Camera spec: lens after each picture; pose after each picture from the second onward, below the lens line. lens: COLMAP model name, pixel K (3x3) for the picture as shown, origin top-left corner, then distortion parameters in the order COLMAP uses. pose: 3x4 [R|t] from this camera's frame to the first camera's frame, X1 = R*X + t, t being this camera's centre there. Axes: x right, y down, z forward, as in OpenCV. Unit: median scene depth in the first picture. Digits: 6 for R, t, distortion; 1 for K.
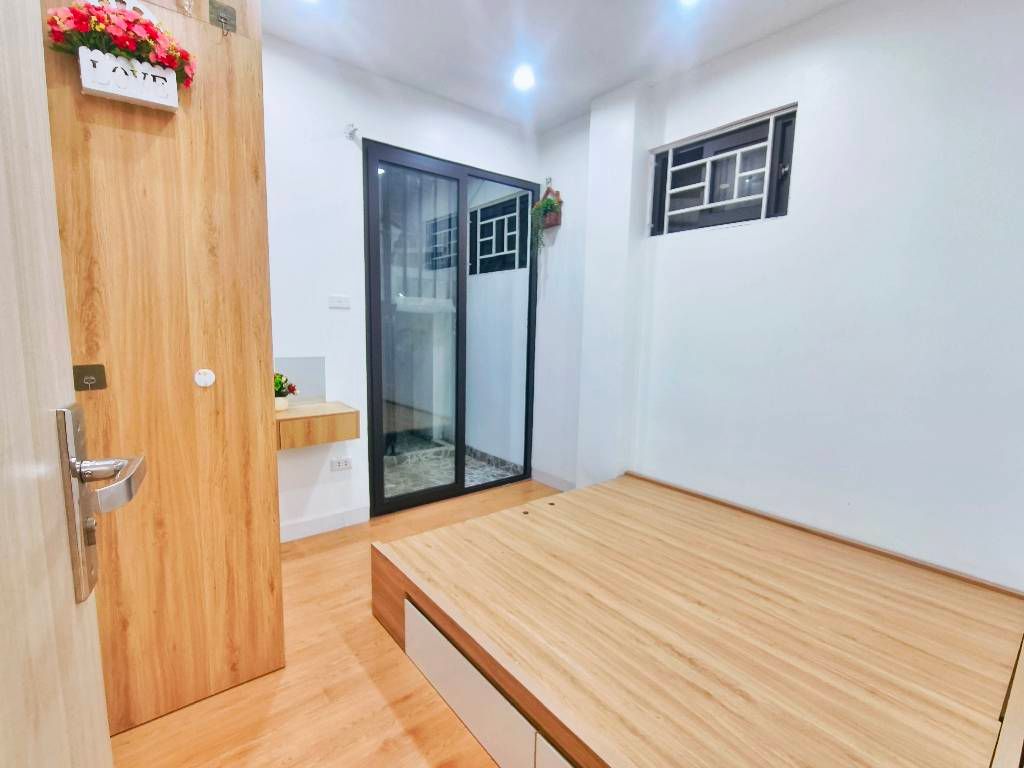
lens RADIAL K [[473.3, 0, 508.8], [0, 473.3, 387.1], [0, 0, 1]] dist [-0.004760, -0.000193]
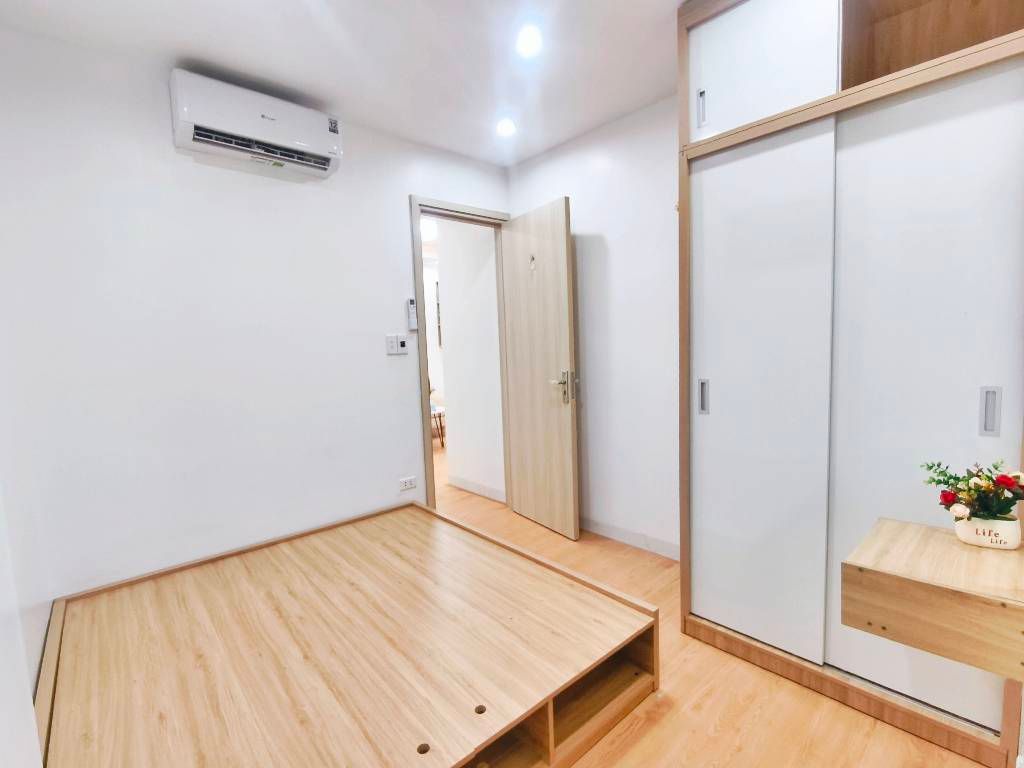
lens RADIAL K [[473.3, 0, 511.8], [0, 473.3, 388.4], [0, 0, 1]] dist [-0.004760, -0.000193]
pose [[-0.998051, 0.026621, -0.056449, 0.025846], [0.013895, 0.976546, 0.214859, -0.294186], [0.060844, 0.213656, -0.975012, 1.911697]]
